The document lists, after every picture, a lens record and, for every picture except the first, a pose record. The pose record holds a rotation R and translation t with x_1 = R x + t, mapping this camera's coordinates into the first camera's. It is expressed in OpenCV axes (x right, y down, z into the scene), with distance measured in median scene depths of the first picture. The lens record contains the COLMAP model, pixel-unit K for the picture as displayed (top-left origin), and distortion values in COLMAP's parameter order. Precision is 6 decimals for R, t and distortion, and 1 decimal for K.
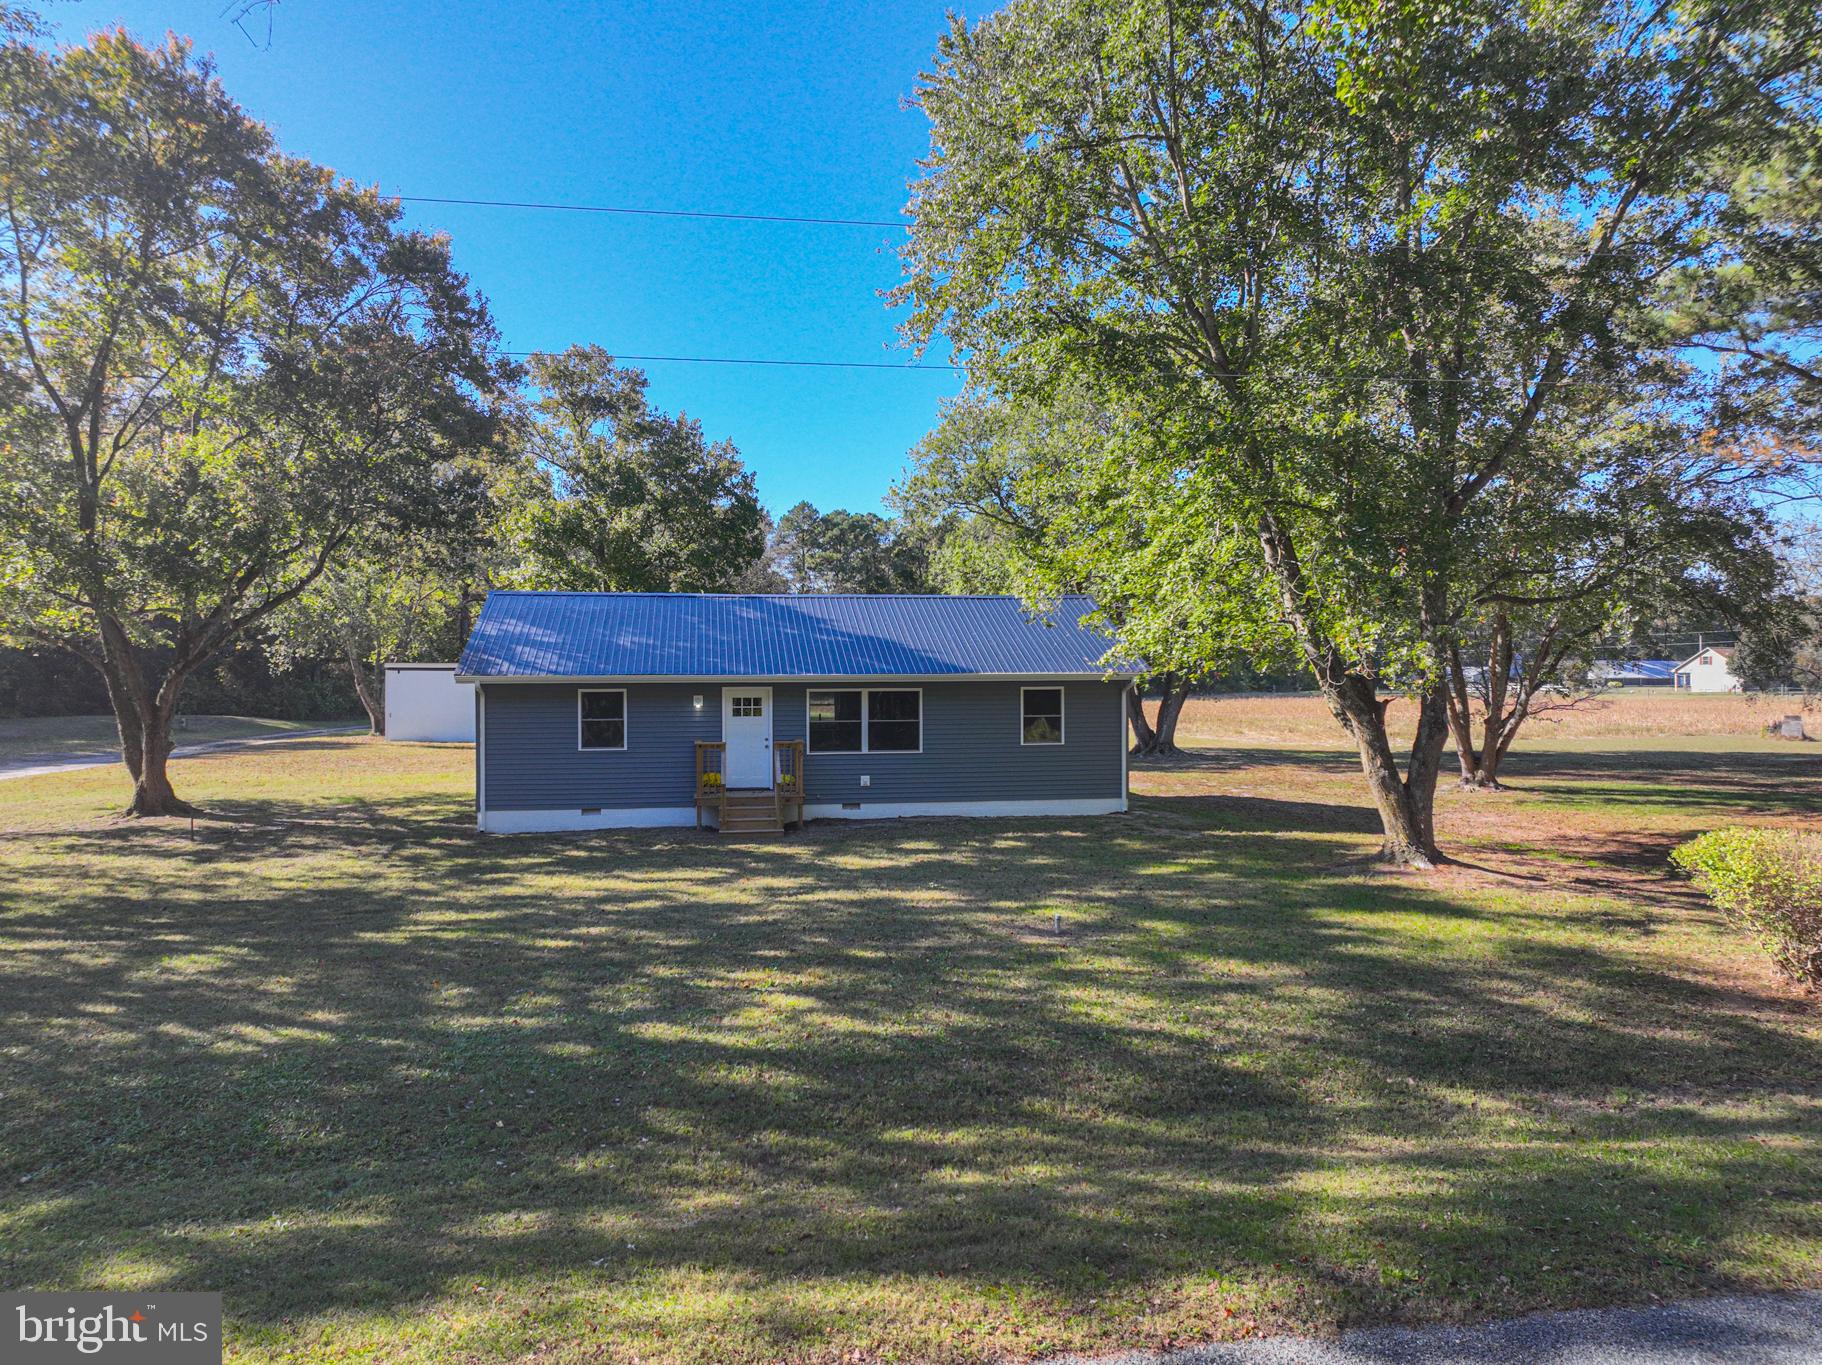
lens RADIAL K [[1266.8, 0, 910.4], [0, 1266.8, 658.1], [0, 0, 1]] dist [-0.001442, 0.003294]
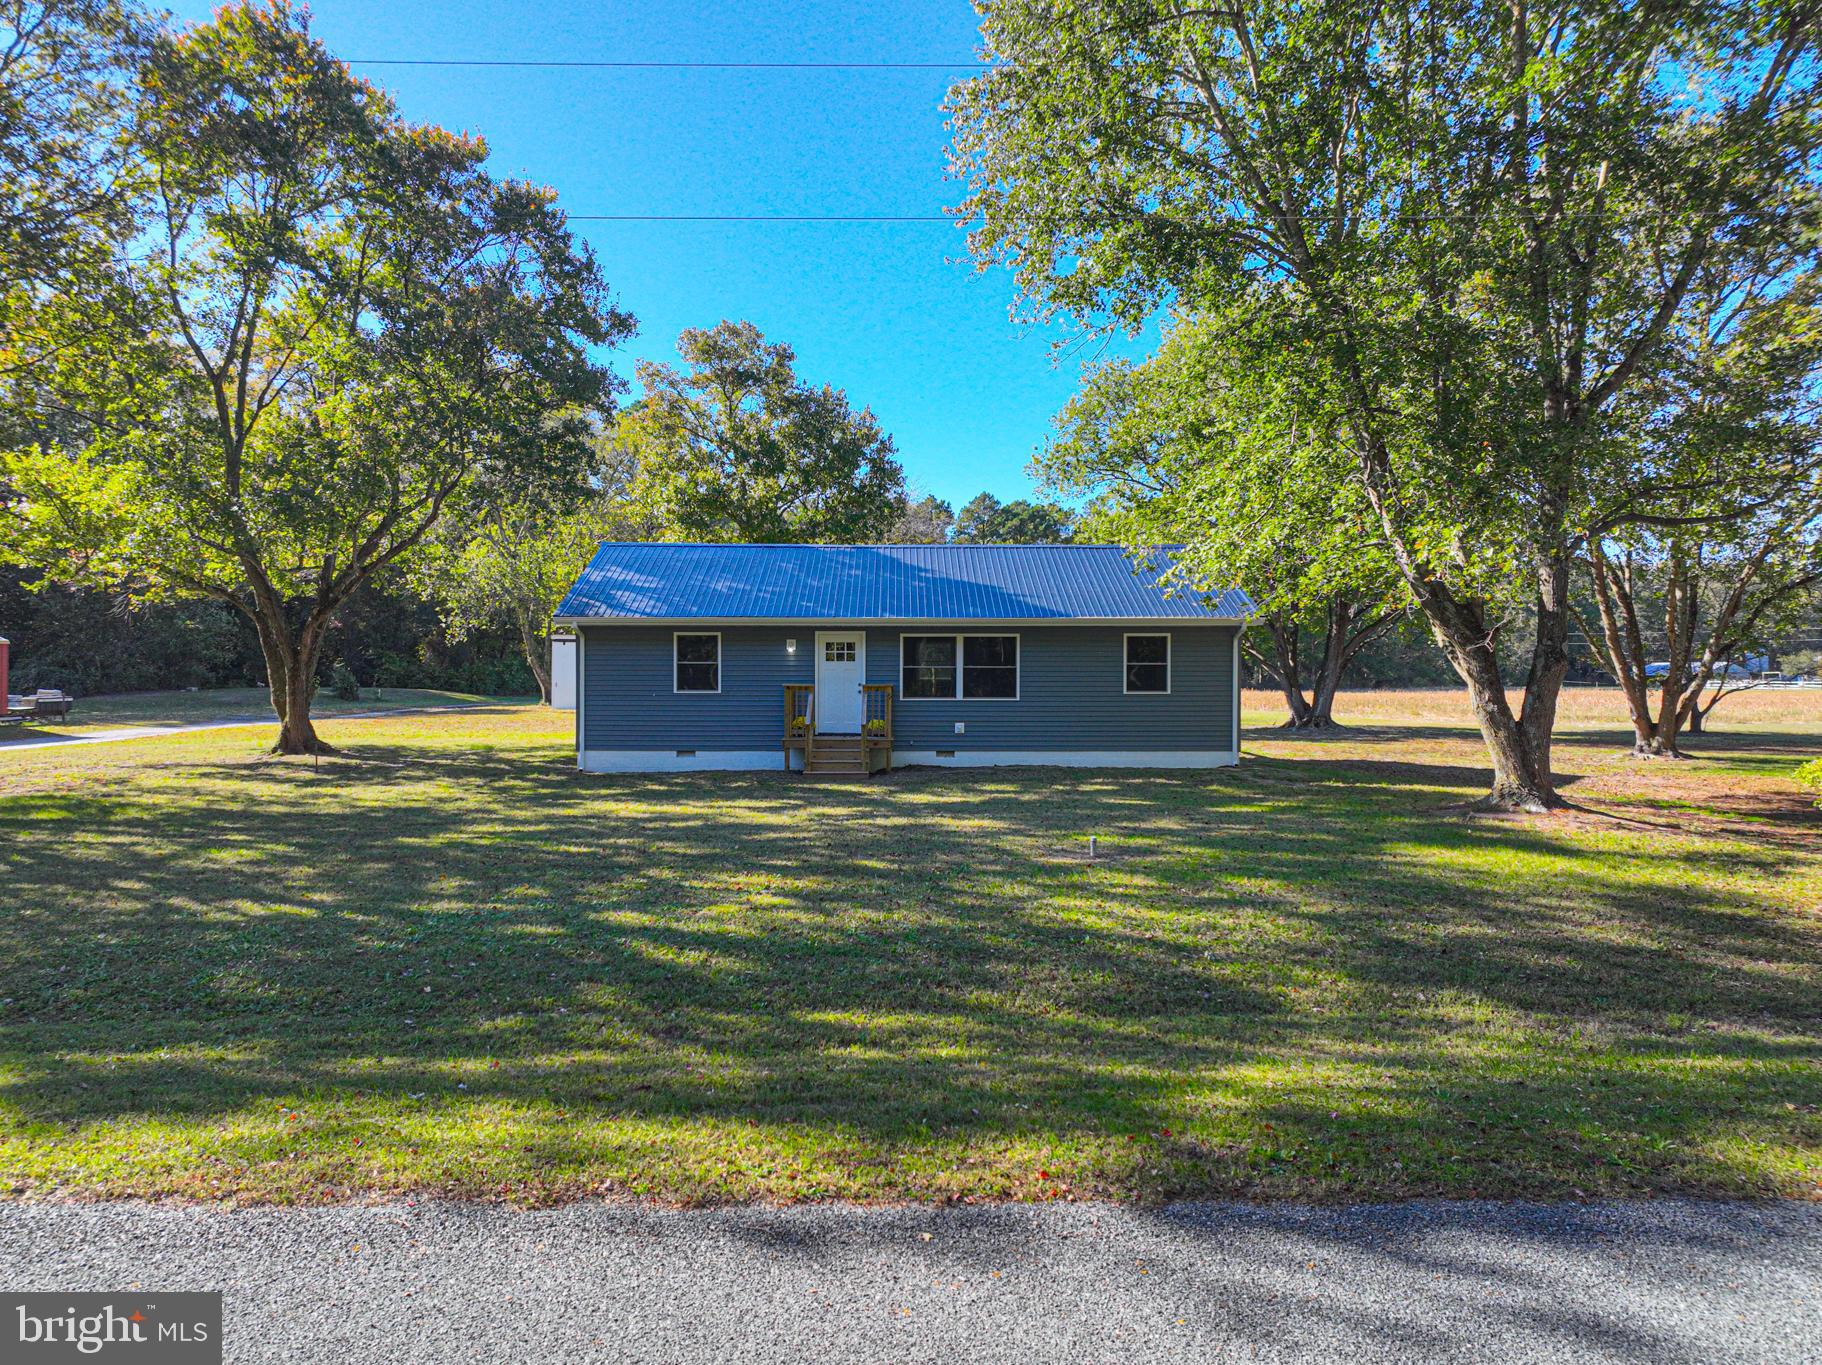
lens RADIAL K [[1259.4, 0, 908.5], [0, 1259.4, 677.3], [0, 0, 1]] dist [-0.001536, -0.003135]
pose [[0.988893, 0.005287, -0.148538, 0.074452], [-0.002352, 0.999799, 0.019930, 0.041415], [0.148614, -0.019359, 0.988706, 0.036281]]
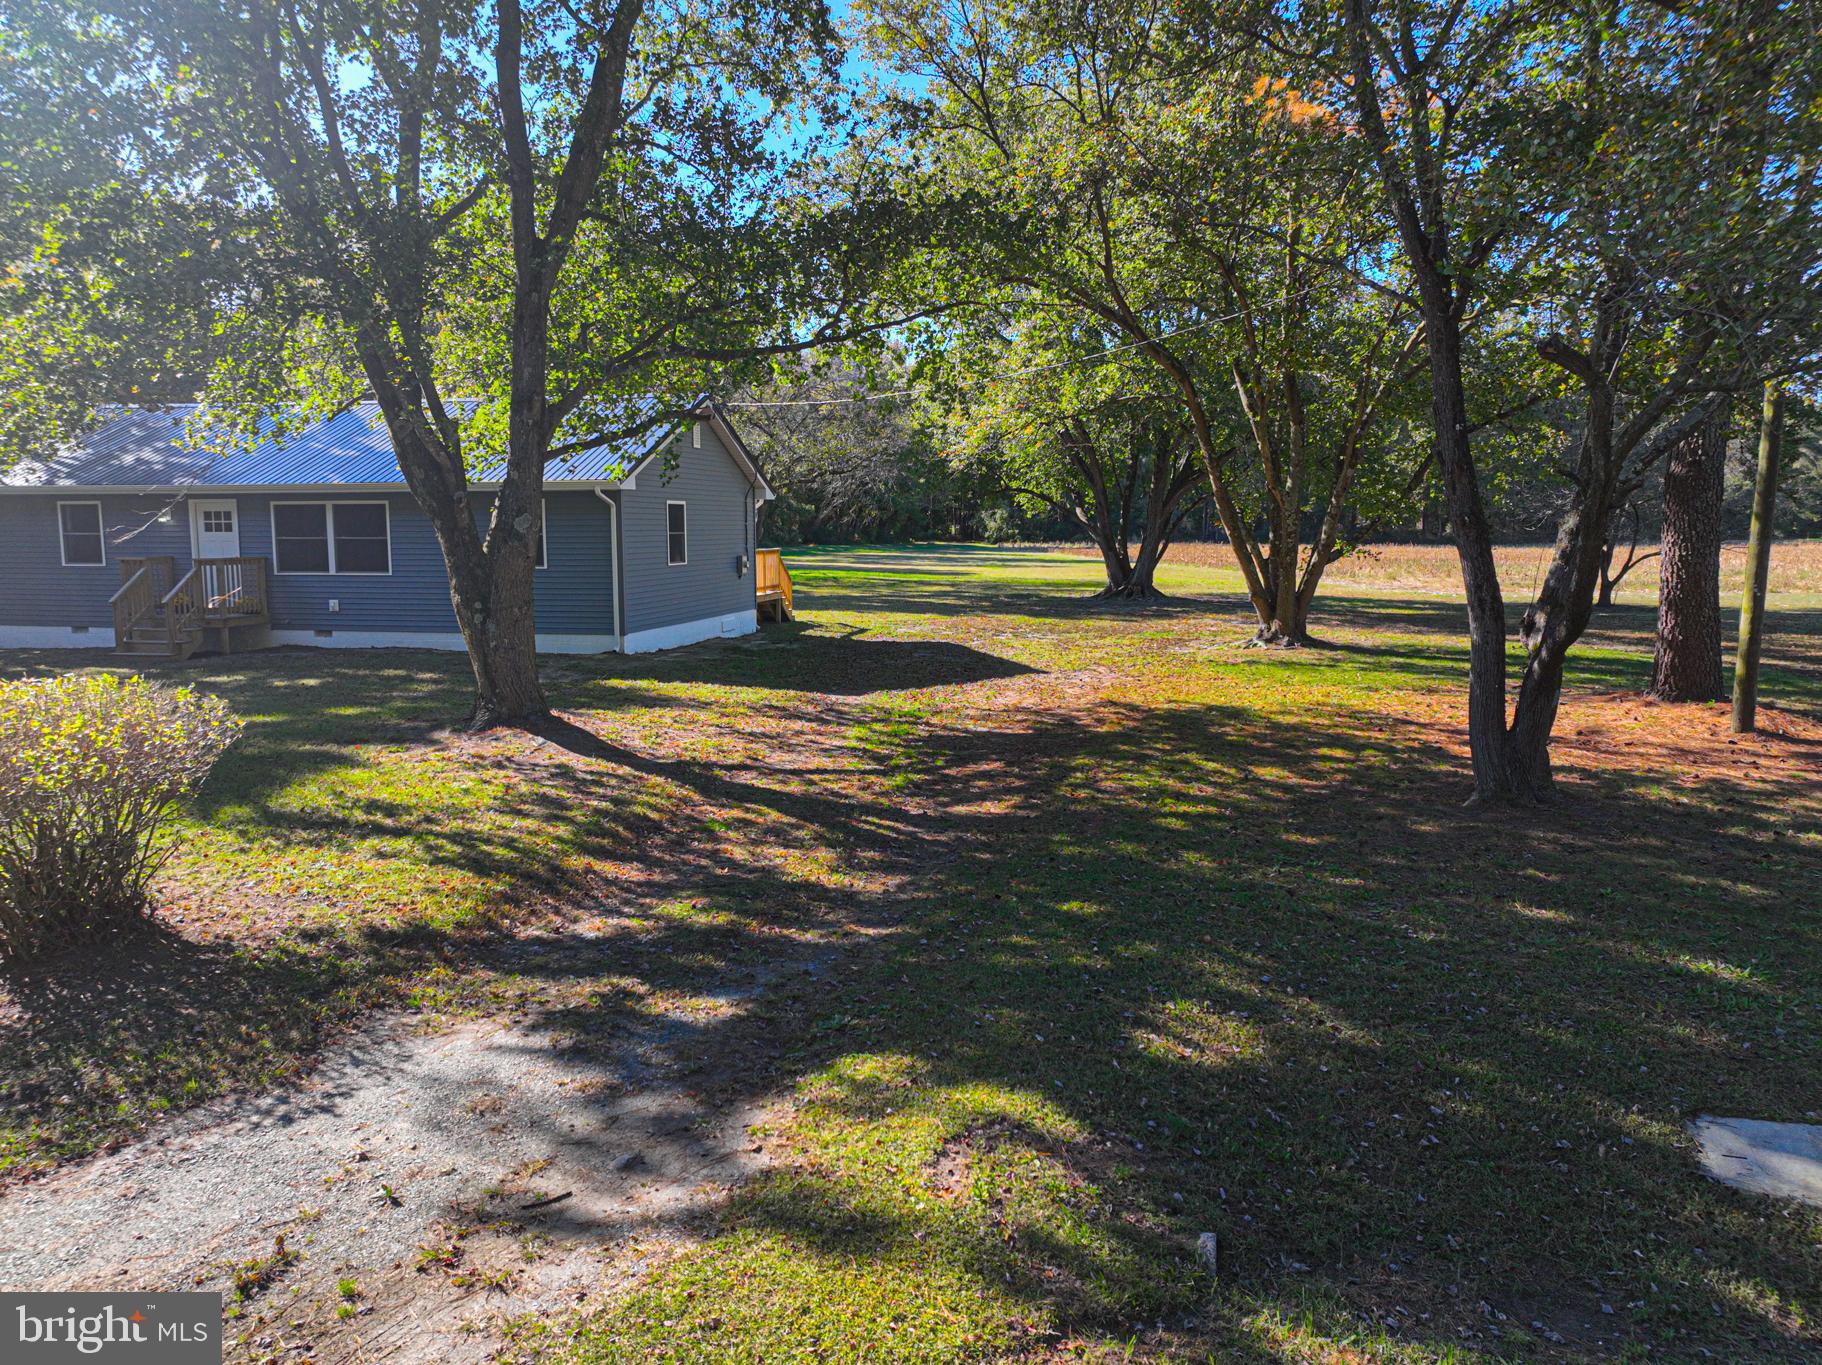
lens RADIAL K [[1259.4, 0, 908.5], [0, 1259.4, 677.3], [0, 0, 1]] dist [-0.001536, -0.003135]
pose [[0.936196, 0.045512, -0.348519, 0.701333], [0.004452, 0.989966, 0.141234, 0.025430], [0.351450, -0.133774, 0.926600, 0.338177]]
